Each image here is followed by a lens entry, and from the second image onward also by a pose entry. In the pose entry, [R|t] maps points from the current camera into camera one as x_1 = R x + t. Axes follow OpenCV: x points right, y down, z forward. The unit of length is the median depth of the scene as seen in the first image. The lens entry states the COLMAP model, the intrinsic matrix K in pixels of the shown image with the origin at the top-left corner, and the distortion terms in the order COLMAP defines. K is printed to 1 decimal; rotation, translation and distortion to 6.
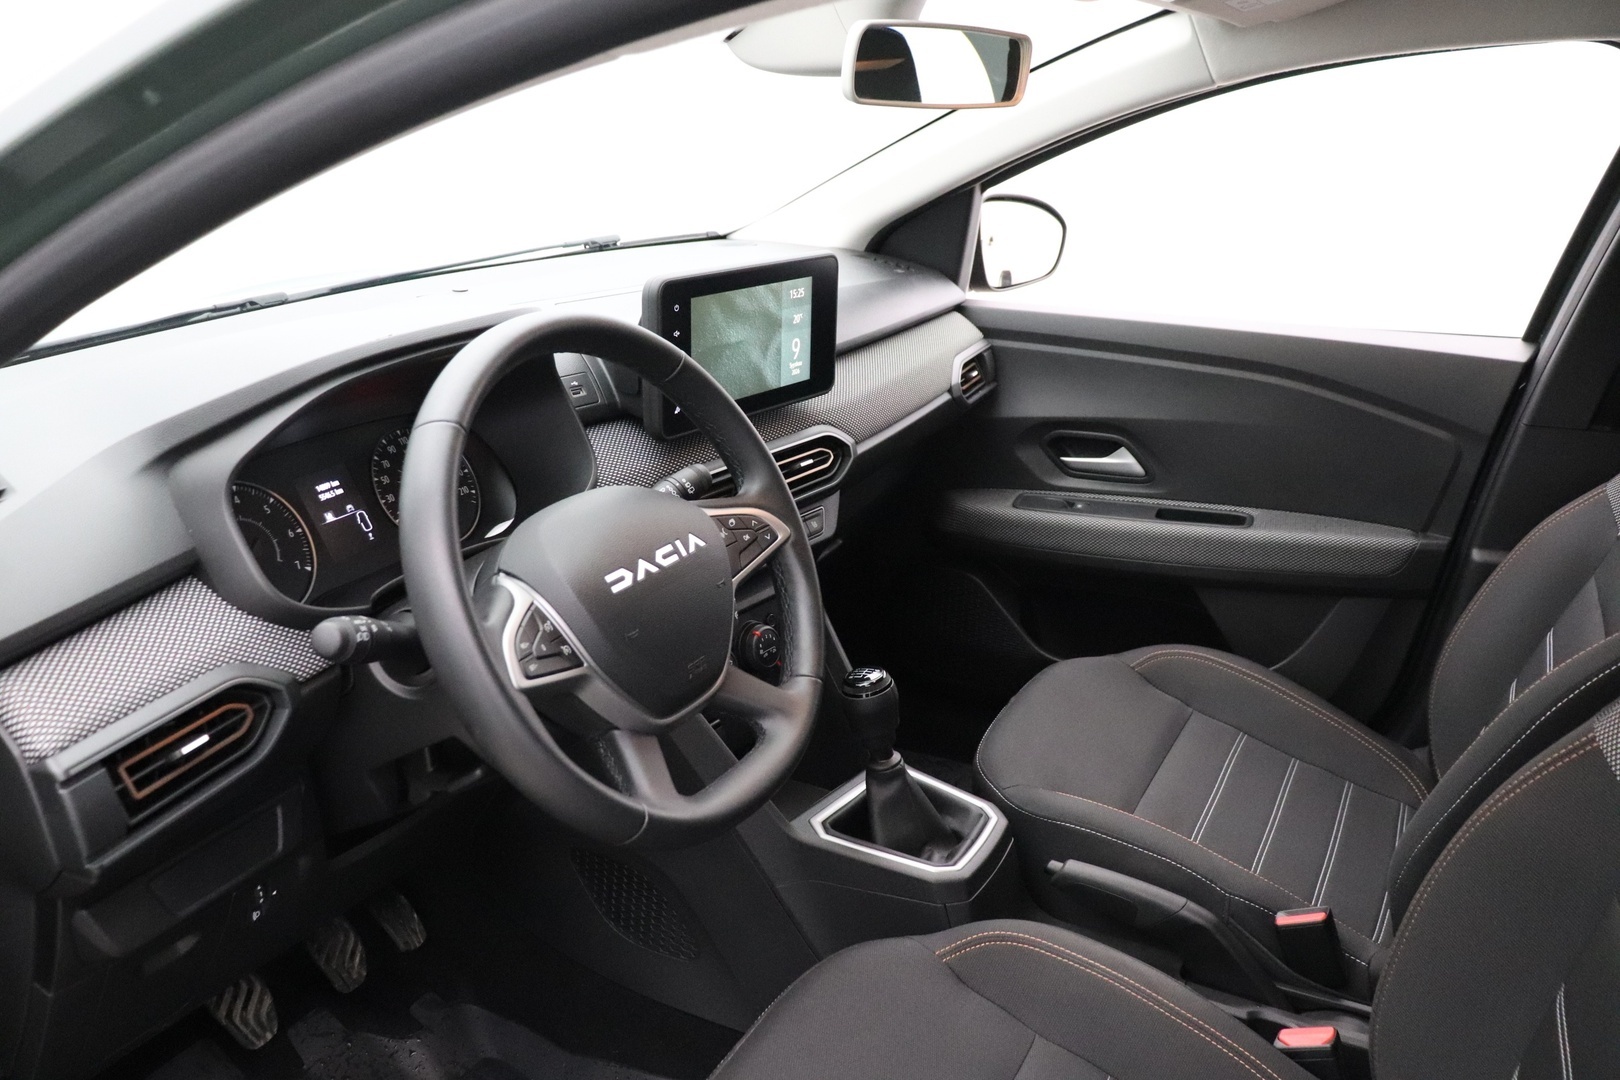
lens RADIAL K [[1322.6, 0, 810.0], [0, 1322.6, 540.0], [0, 0, 1]] dist [-0.192613, 0.176072]
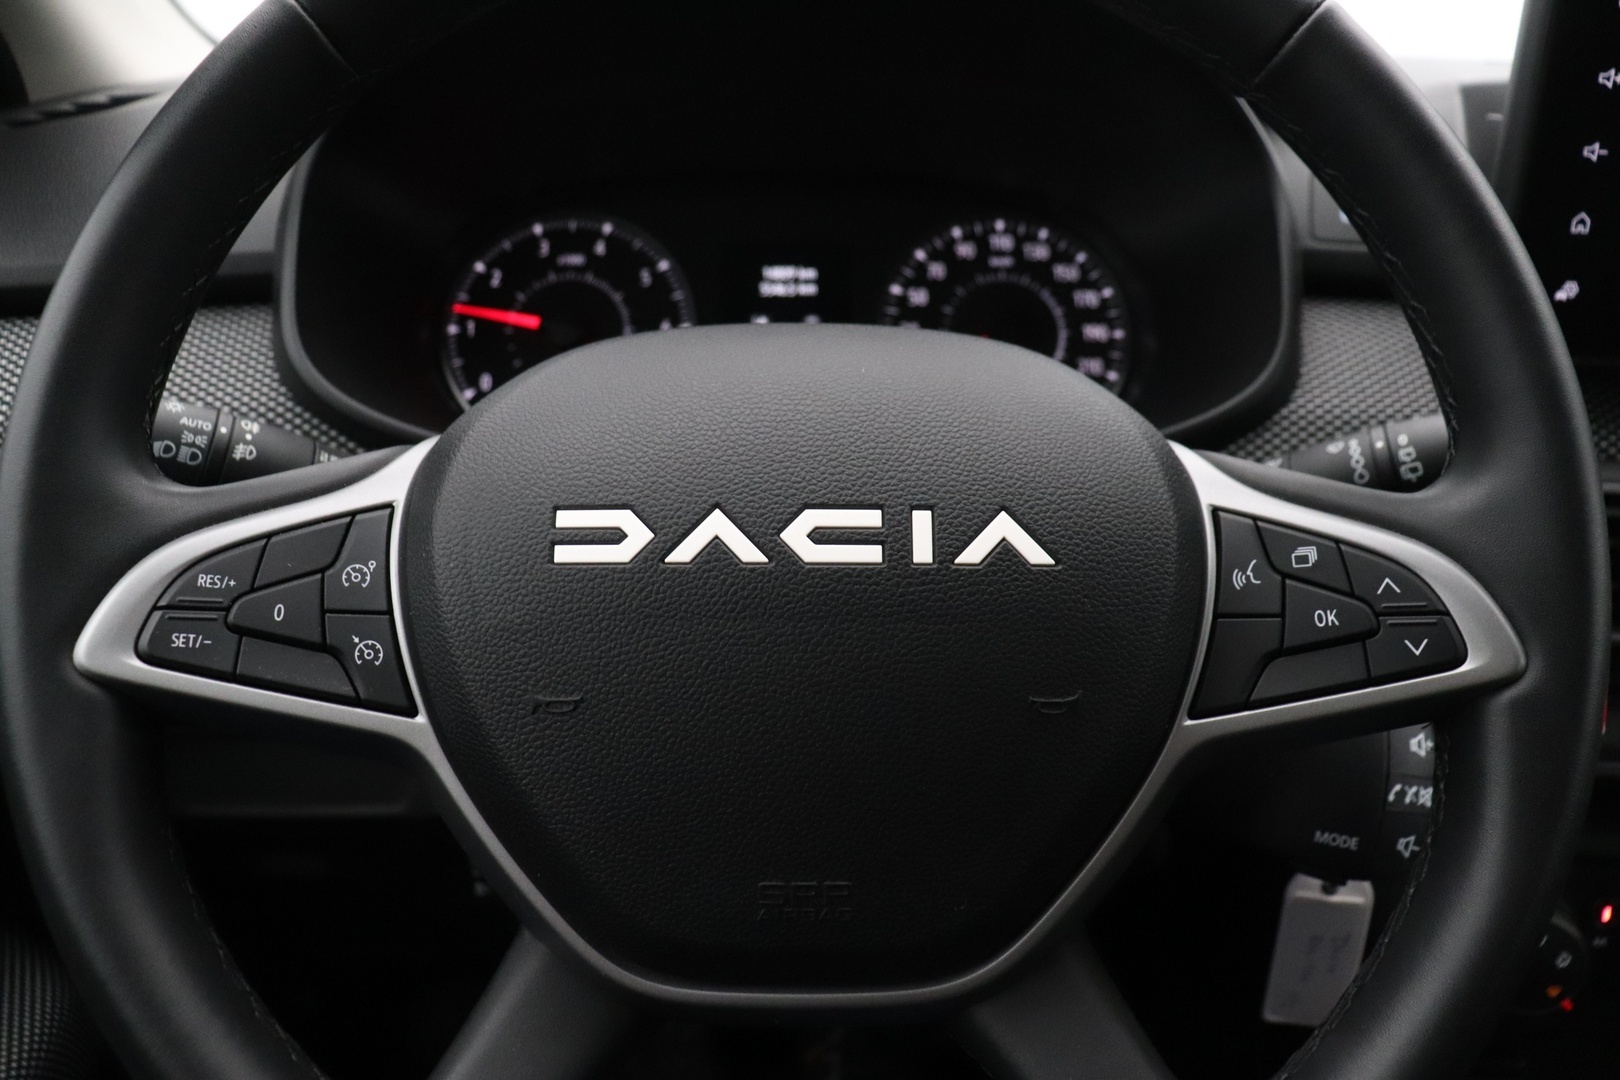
lens RADIAL K [[1322.6, 0, 810.0], [0, 1322.6, 540.0], [0, 0, 1]] dist [-0.192613, 0.176072]
pose [[0.491395, 0.302525, -0.816707, 0.086237], [-0.290580, 0.940950, 0.173711, -0.023607], [0.821032, 0.151958, 0.550286, 0.484945]]
